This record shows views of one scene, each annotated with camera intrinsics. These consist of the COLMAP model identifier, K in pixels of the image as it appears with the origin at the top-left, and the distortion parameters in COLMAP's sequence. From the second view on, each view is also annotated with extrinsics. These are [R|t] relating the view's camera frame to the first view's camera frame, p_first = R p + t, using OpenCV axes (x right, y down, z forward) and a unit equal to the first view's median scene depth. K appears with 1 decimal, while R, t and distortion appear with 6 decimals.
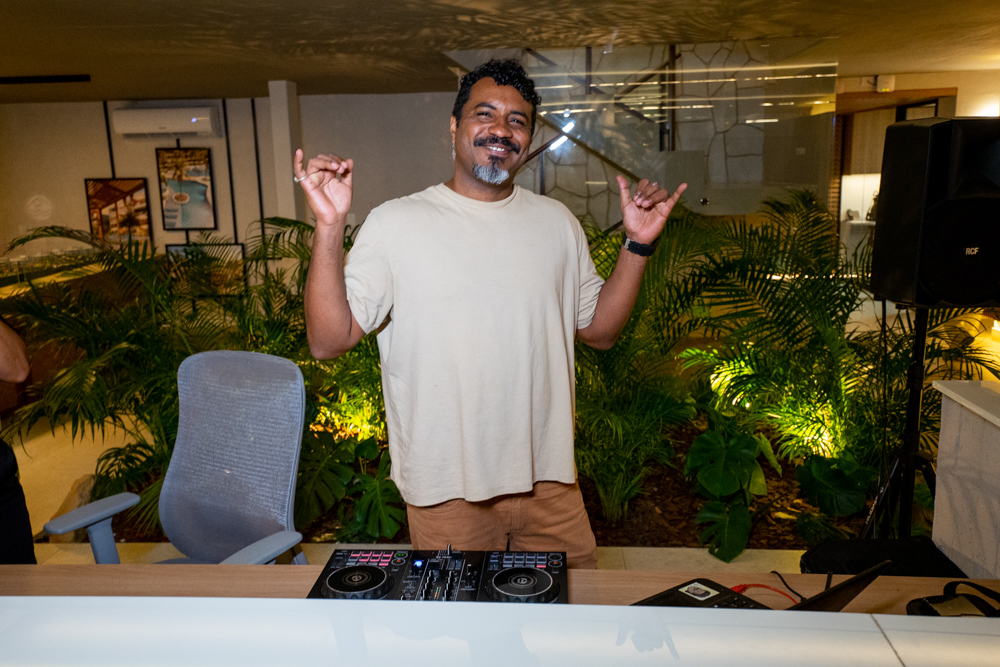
lens RADIAL K [[836.8, 0, 497.9], [0, 836.8, 331.2], [0, 0, 1]] dist [0.024233, 0.053225]
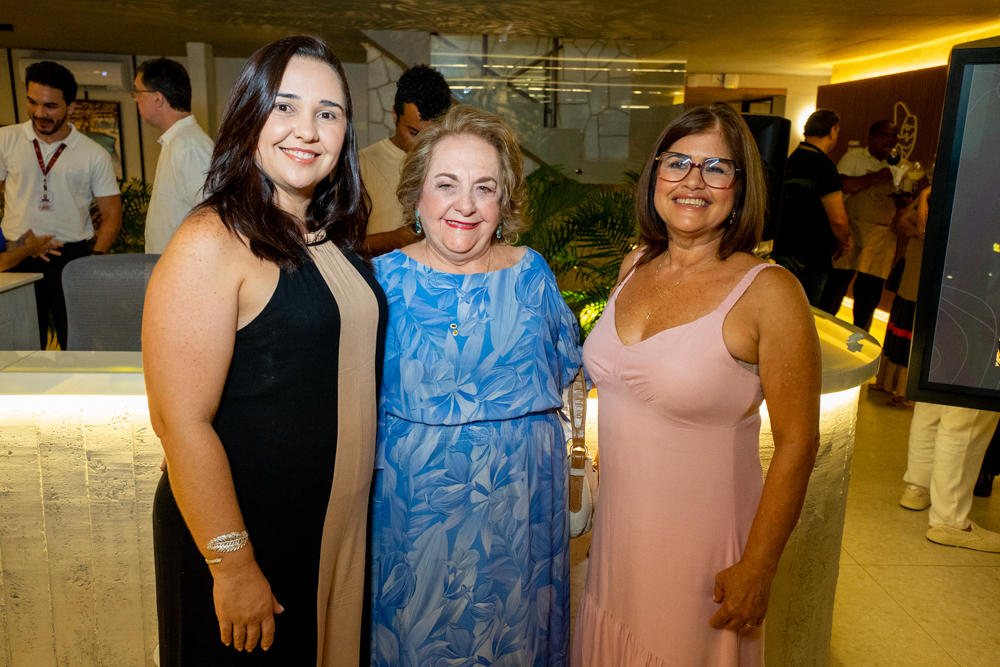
lens RADIAL K [[836.8, 0, 495.1], [0, 836.8, 334.8], [0, 0, 1]] dist [0.024233, 0.053225]
pose [[0.989898, 0.017002, 0.140760, -0.032973], [-0.021660, 0.999265, 0.031628, 0.037480], [-0.140119, -0.034358, 0.989538, -0.153901]]
